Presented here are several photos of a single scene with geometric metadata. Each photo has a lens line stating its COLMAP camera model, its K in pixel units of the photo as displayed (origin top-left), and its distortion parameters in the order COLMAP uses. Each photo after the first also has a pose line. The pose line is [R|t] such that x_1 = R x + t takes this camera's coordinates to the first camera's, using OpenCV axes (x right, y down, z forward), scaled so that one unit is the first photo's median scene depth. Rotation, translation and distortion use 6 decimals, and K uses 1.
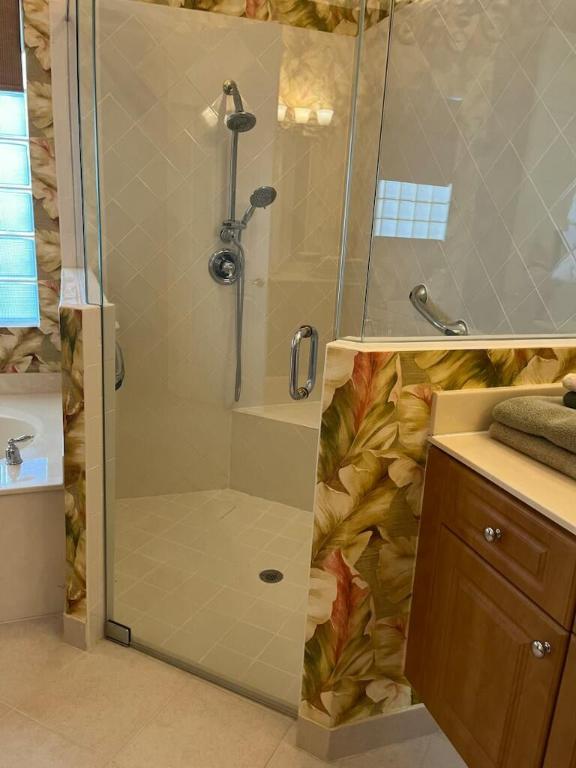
lens RADIAL K [[583.0, 0, 288.0], [0, 583.0, 378.0], [0, 0, 1]] dist [0.074767, -0.100690]
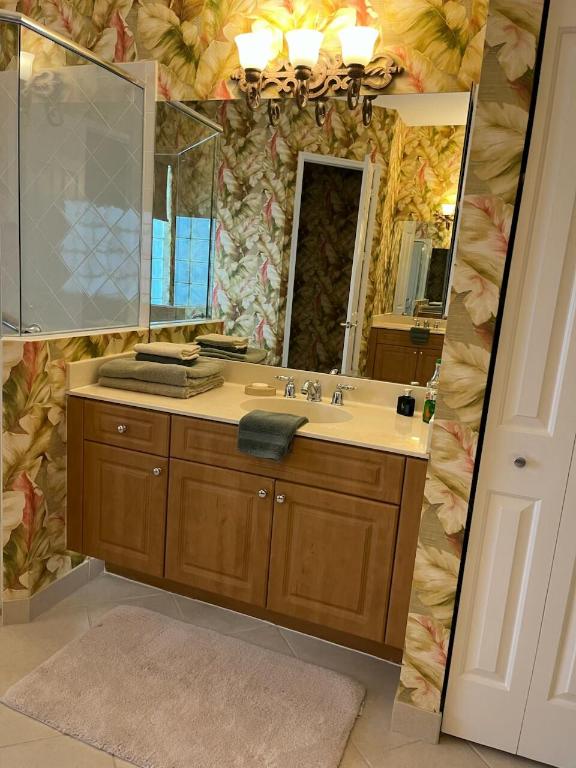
lens RADIAL K [[583.0, 0, 277.0], [0, 583.0, 388.4], [0, 0, 1]] dist [0.074767, -0.100690]
pose [[0.658823, -0.147989, 0.737599, -0.574431], [0.149428, 0.986667, 0.064492, 0.072514], [-0.737308, 0.067730, 0.672153, -0.534661]]
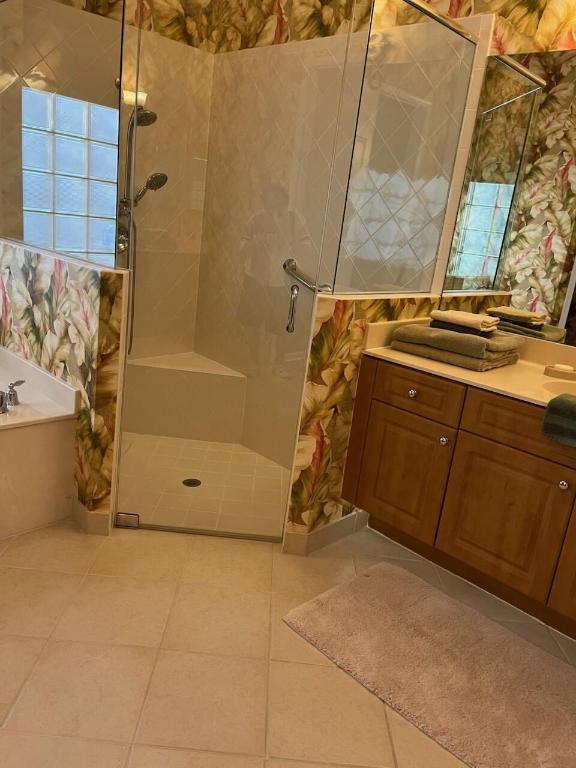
lens RADIAL K [[583.0, 0, 280.1], [0, 583.0, 388.0], [0, 0, 1]] dist [0.074767, -0.100690]
pose [[0.899669, -0.074151, 0.430230, -0.707360], [0.045212, 0.995996, 0.077117, 0.065344], [-0.434226, -0.049928, 0.899419, -0.433852]]
